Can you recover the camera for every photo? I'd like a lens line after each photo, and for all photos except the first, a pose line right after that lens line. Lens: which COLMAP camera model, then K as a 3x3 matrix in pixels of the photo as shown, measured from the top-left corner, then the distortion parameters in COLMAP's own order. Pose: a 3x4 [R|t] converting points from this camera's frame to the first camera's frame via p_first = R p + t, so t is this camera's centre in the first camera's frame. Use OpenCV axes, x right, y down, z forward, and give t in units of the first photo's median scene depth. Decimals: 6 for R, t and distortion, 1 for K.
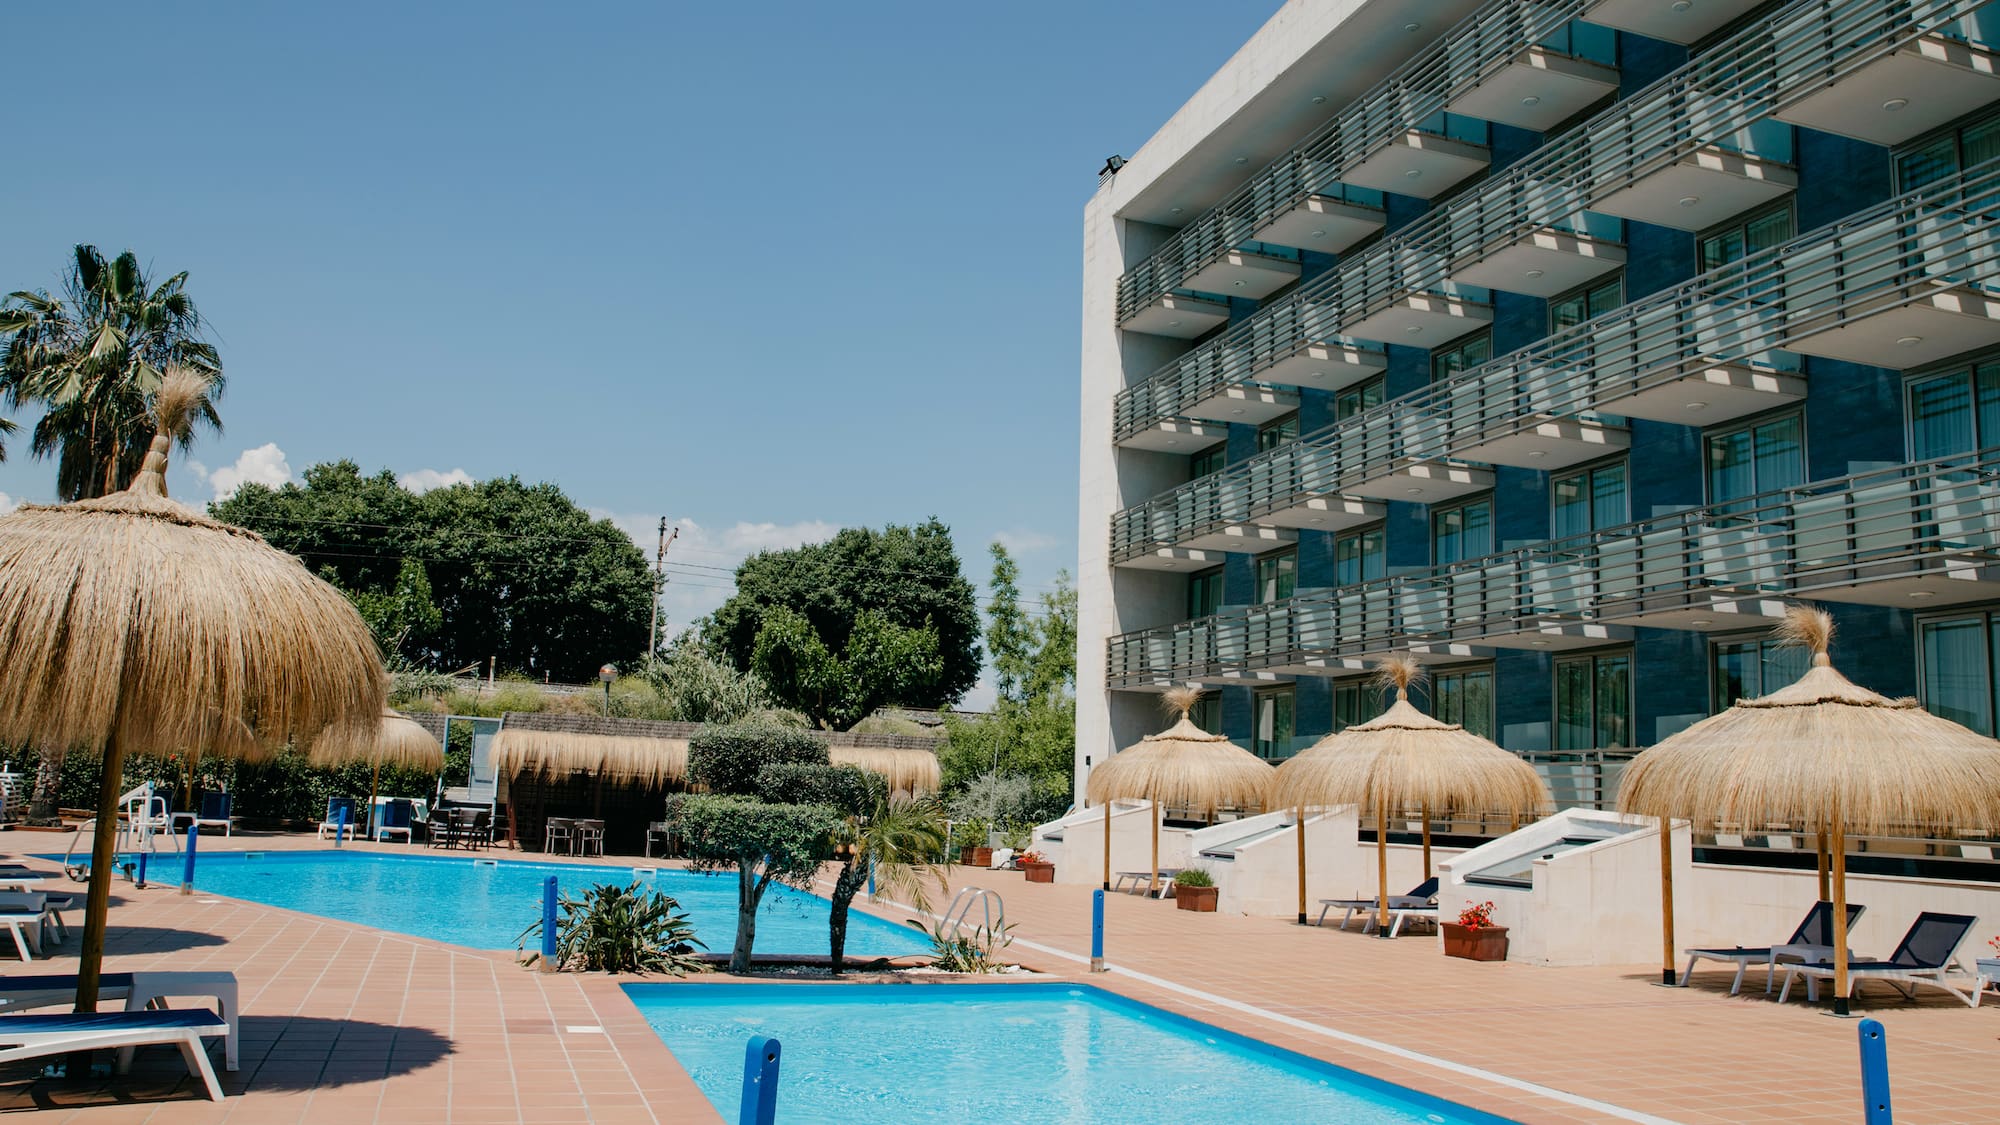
lens RADIAL K [[1600.5, 0, 996.7], [0, 1600.5, 598.5], [0, 0, 1]] dist [-0.088333, 0.006550]
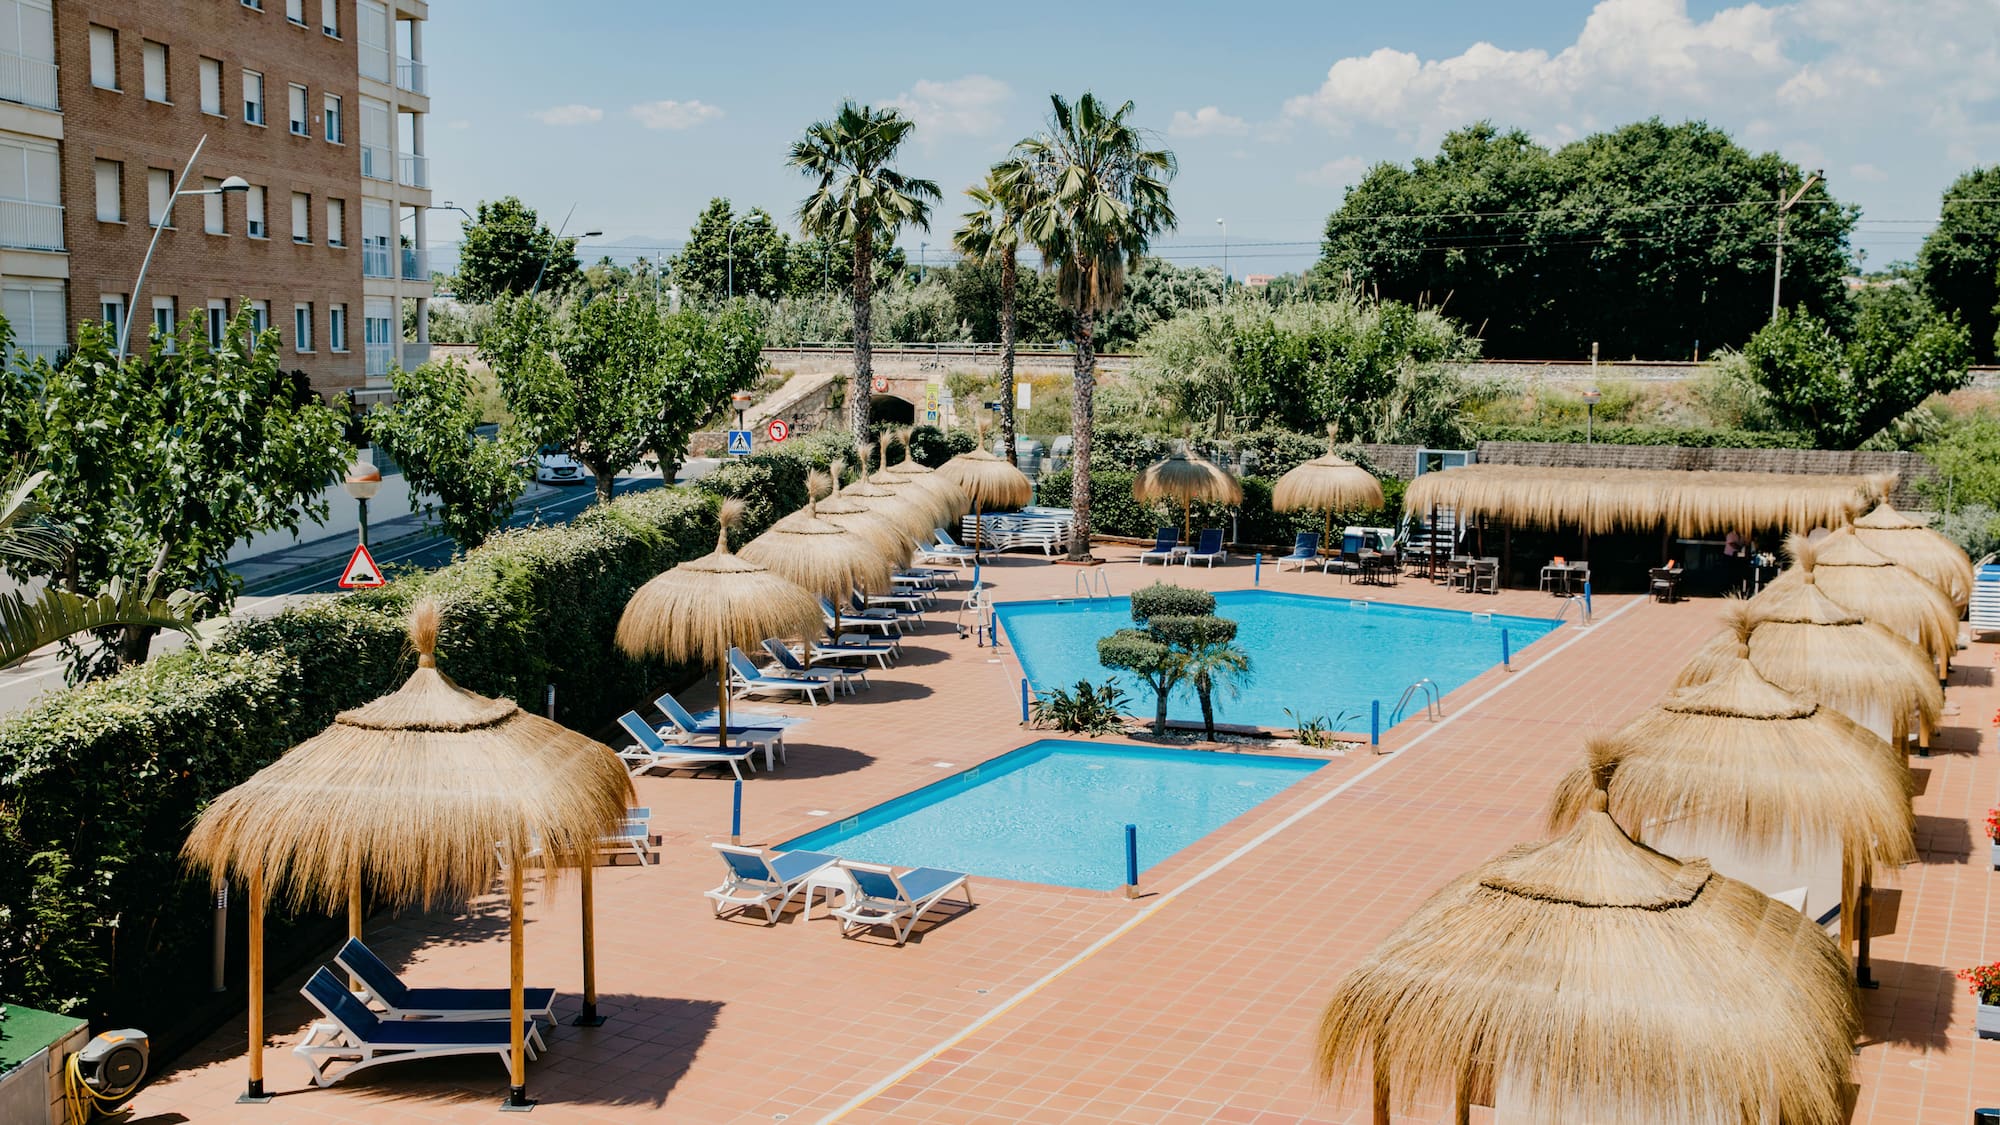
lens RADIAL K [[2188.2, 0, 997.6], [0, 2188.2, 530.3], [0, 0, 1]] dist [0.019831, -0.025741]
pose [[0.717053, 0.020649, -0.696713, 0.304844], [0.112483, 0.983032, 0.144902, -0.075469], [0.687883, -0.182271, 0.702563, -0.159880]]
